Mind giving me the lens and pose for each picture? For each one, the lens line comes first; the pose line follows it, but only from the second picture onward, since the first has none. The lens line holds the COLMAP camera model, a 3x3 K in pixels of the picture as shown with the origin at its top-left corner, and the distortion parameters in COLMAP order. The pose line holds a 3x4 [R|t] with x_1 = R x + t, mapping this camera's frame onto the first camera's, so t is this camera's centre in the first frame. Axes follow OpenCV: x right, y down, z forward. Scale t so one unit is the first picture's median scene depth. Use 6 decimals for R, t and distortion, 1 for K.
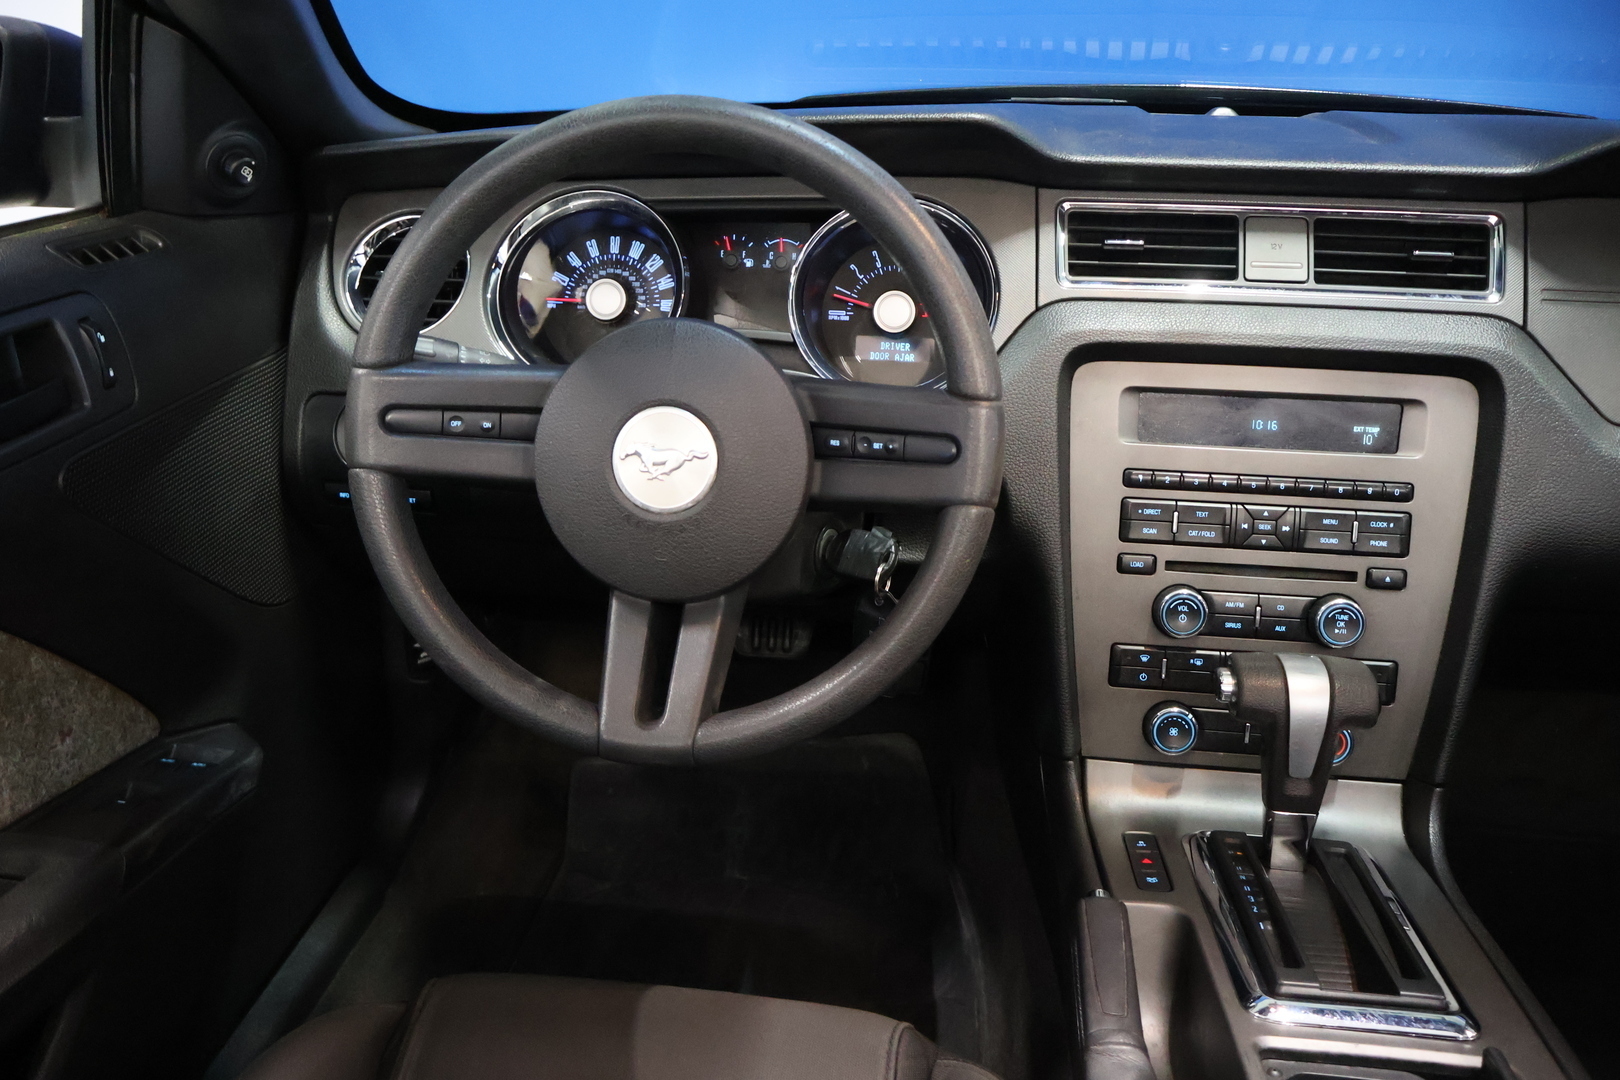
lens RADIAL K [[1367.8, 0, 810.0], [0, 1367.8, 540.0], [0, 0, 1]] dist [-0.000972, 0.012765]
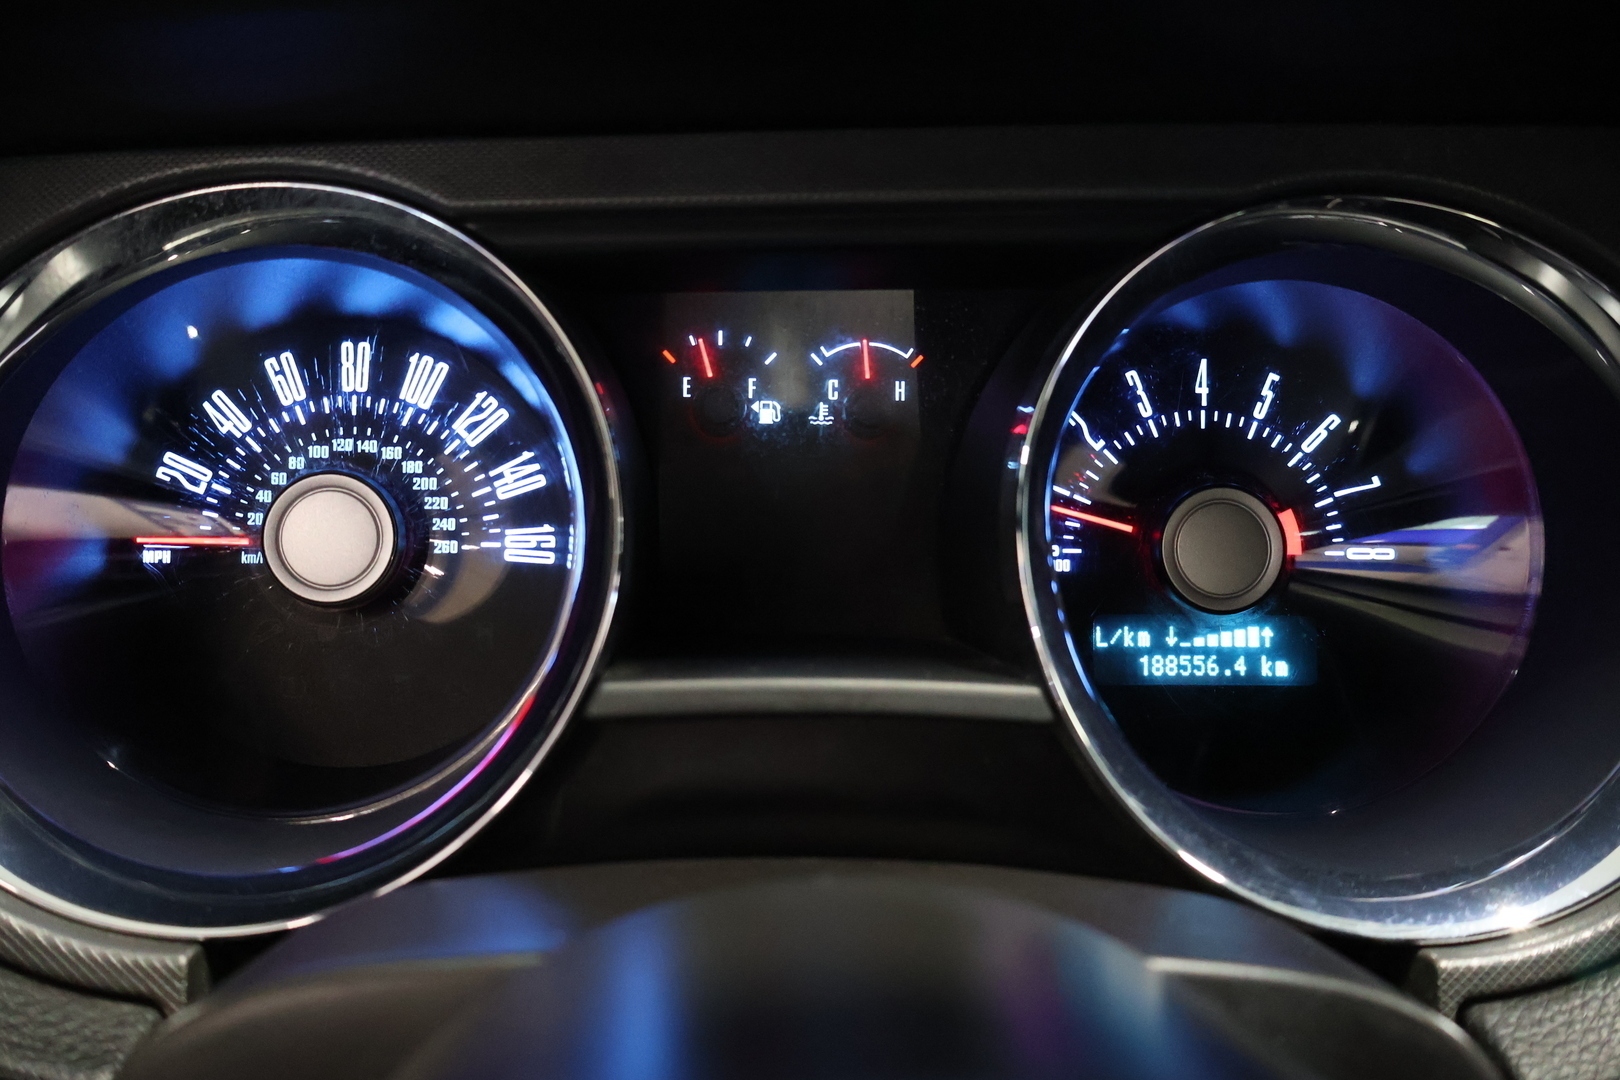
lens RADIAL K [[1367.8, 0, 810.0], [0, 1367.8, 540.0], [0, 0, 1]] dist [-0.000972, 0.012765]
pose [[0.986953, -0.039631, 0.156058, -0.101900], [0.050202, 0.996662, -0.064386, -0.171578], [-0.152985, 0.071381, 0.985647, 0.769243]]
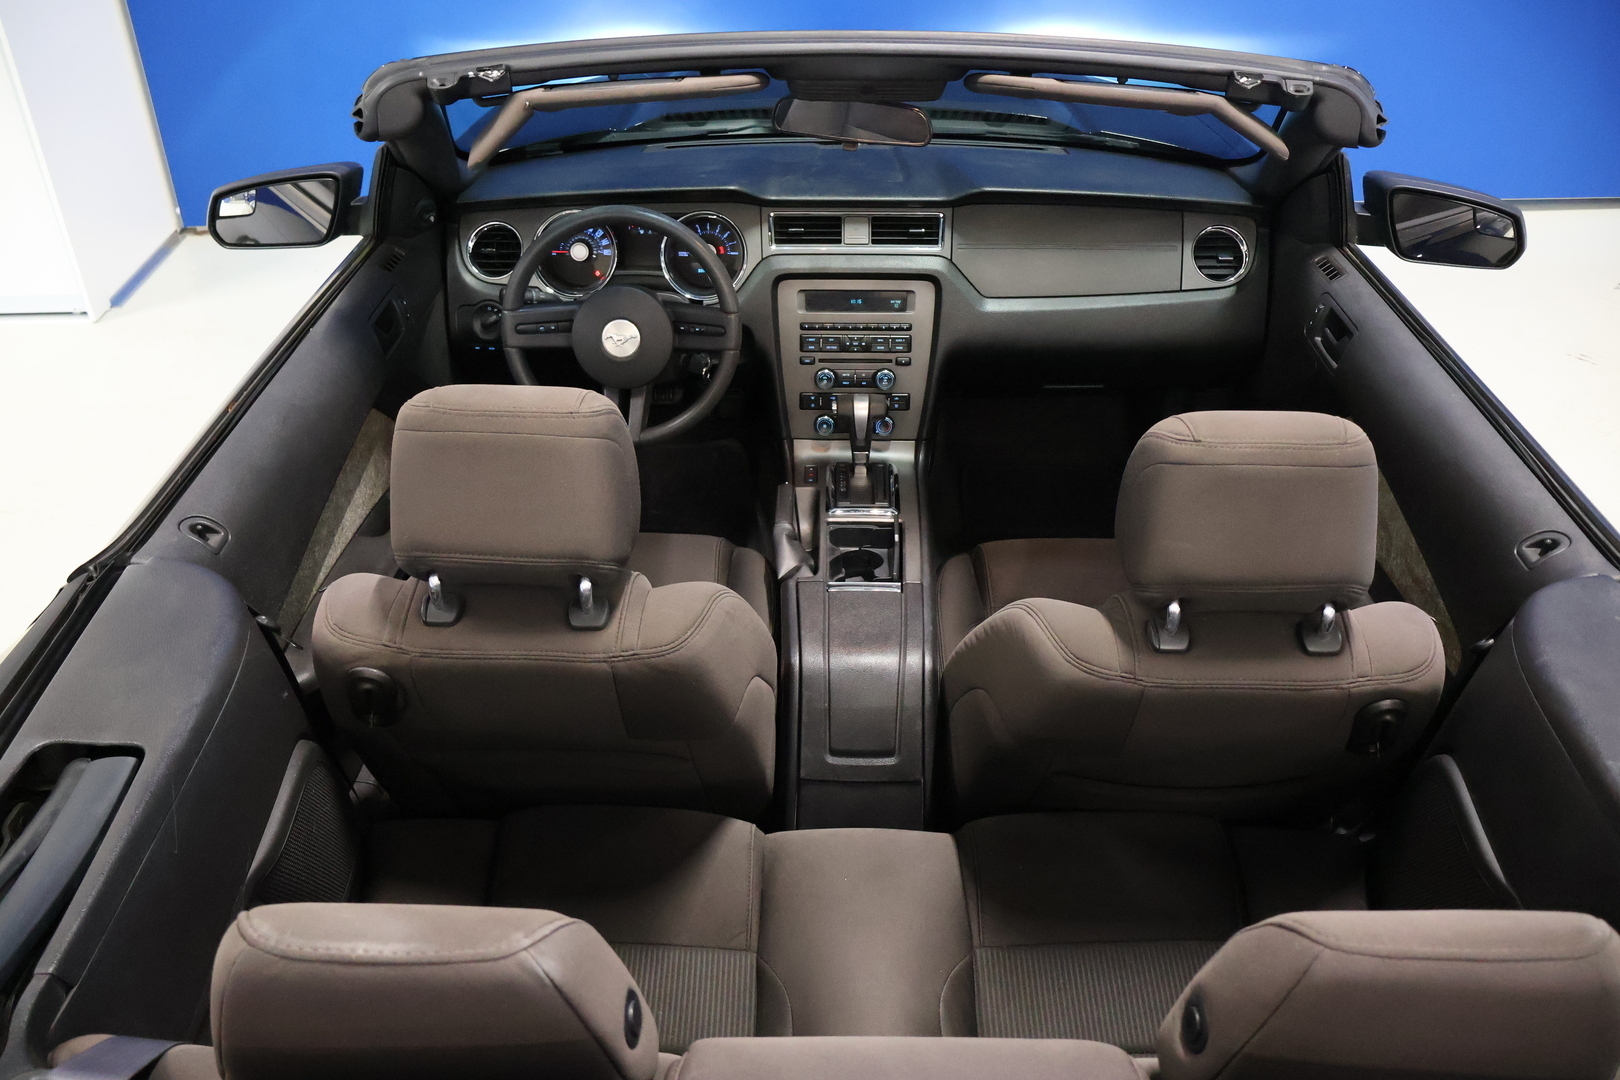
lens RADIAL K [[1367.8, 0, 810.0], [0, 1367.8, 540.0], [0, 0, 1]] dist [-0.000972, 0.012765]
pose [[0.995277, -0.065760, 0.071405, 0.042678], [0.050565, 0.979118, 0.196902, -0.155855], [-0.082863, -0.192362, 0.977819, -1.536623]]
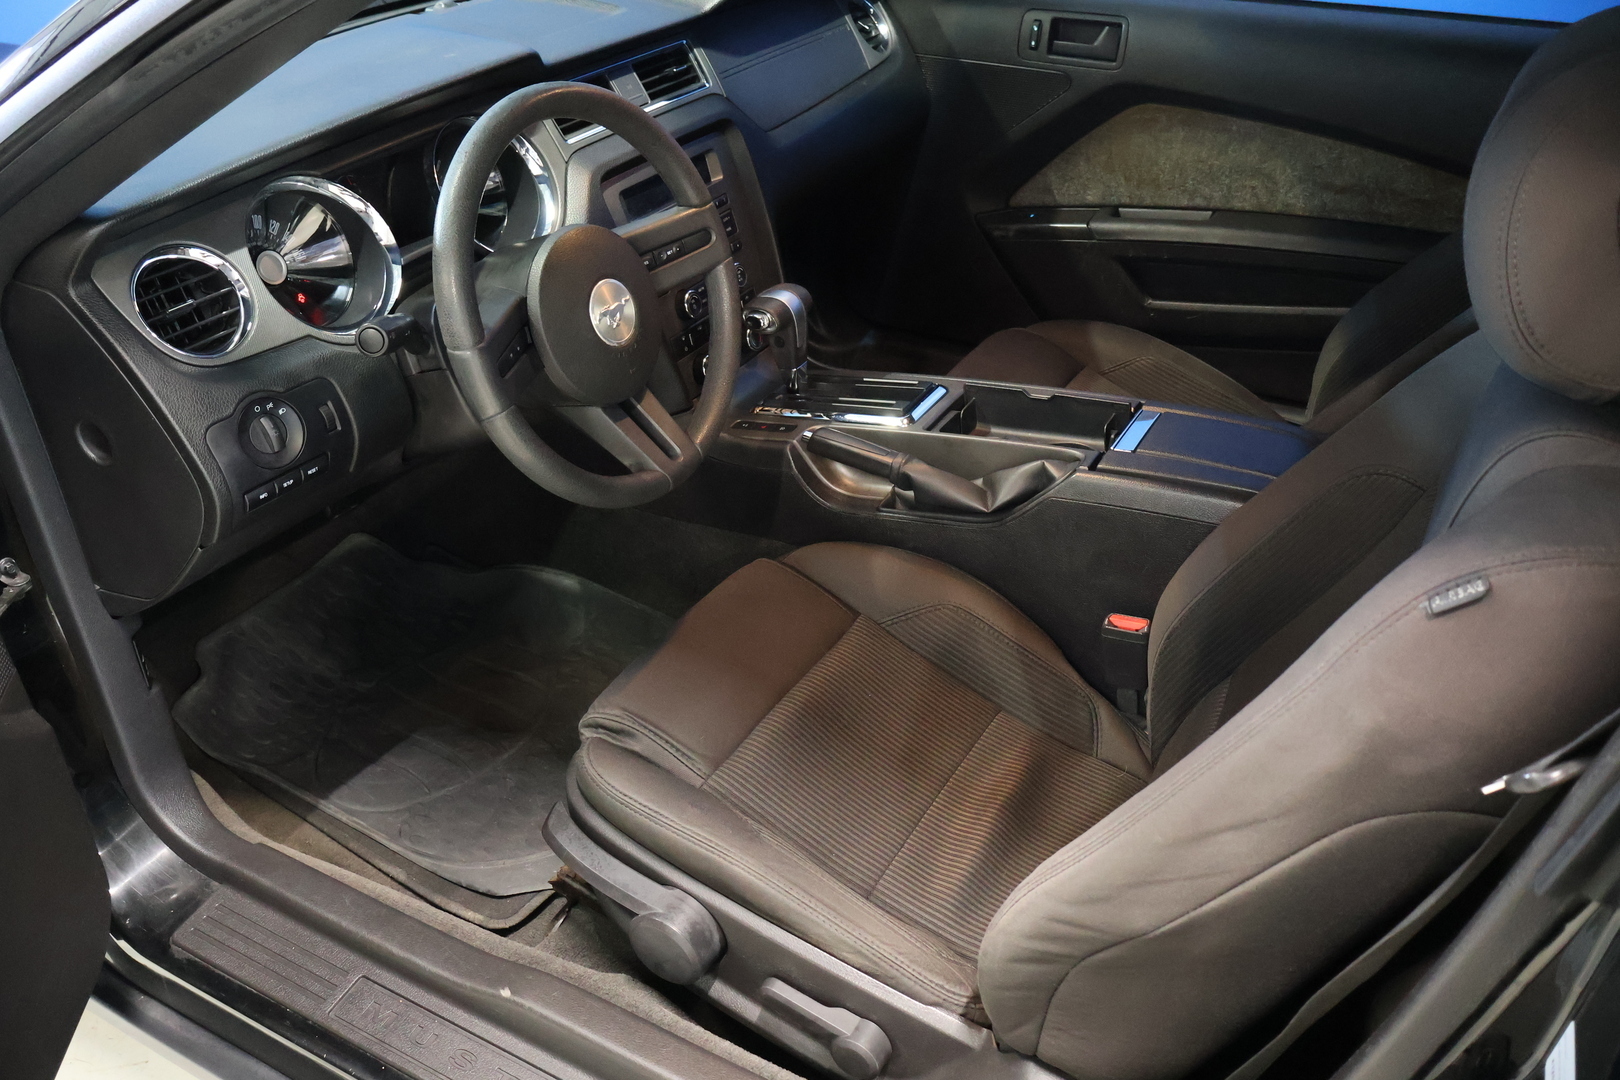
lens RADIAL K [[1367.8, 0, 810.0], [0, 1367.8, 540.0], [0, 0, 1]] dist [-0.000972, 0.012765]
pose [[0.383525, -0.504796, 0.773363, -1.171236], [0.358907, 0.853044, 0.378817, -0.297682], [-0.850938, 0.132279, 0.508338, 0.021480]]
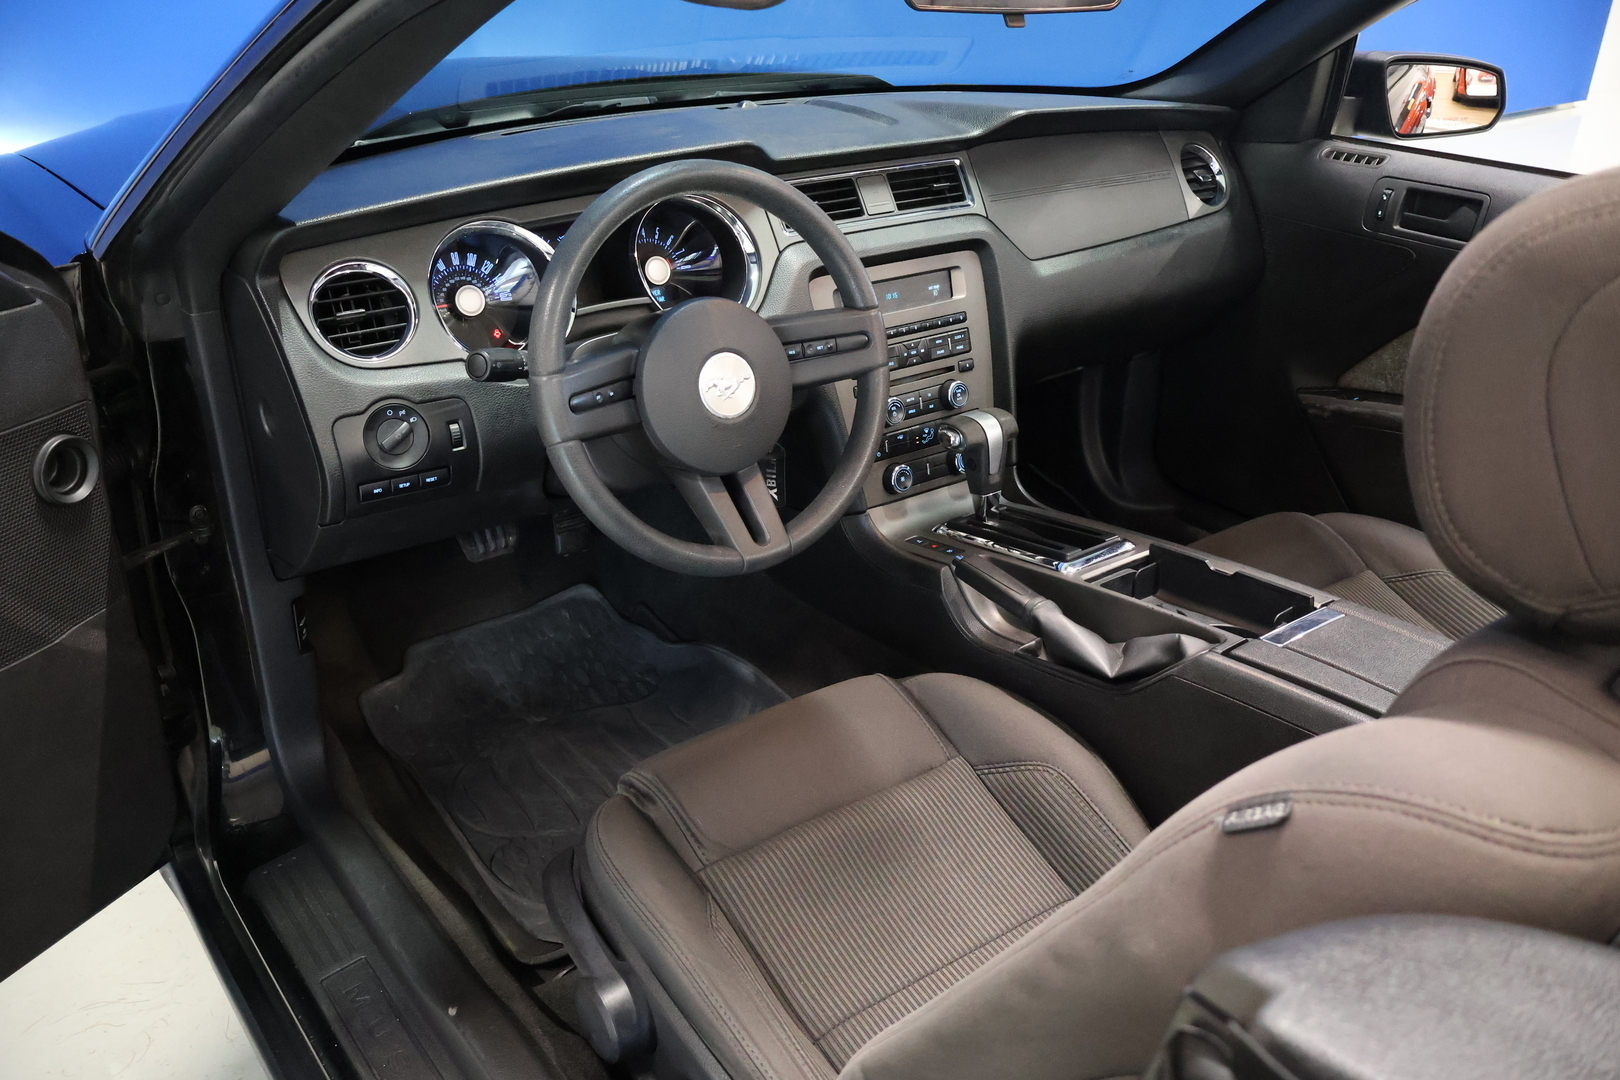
lens RADIAL K [[1367.8, 0, 810.0], [0, 1367.8, 540.0], [0, 0, 1]] dist [-0.000972, 0.012765]
pose [[0.716116, -0.304240, 0.628185, -0.938604], [0.251180, 0.952036, 0.174747, -0.120431], [-0.651219, 0.032648, 0.758187, -0.240248]]
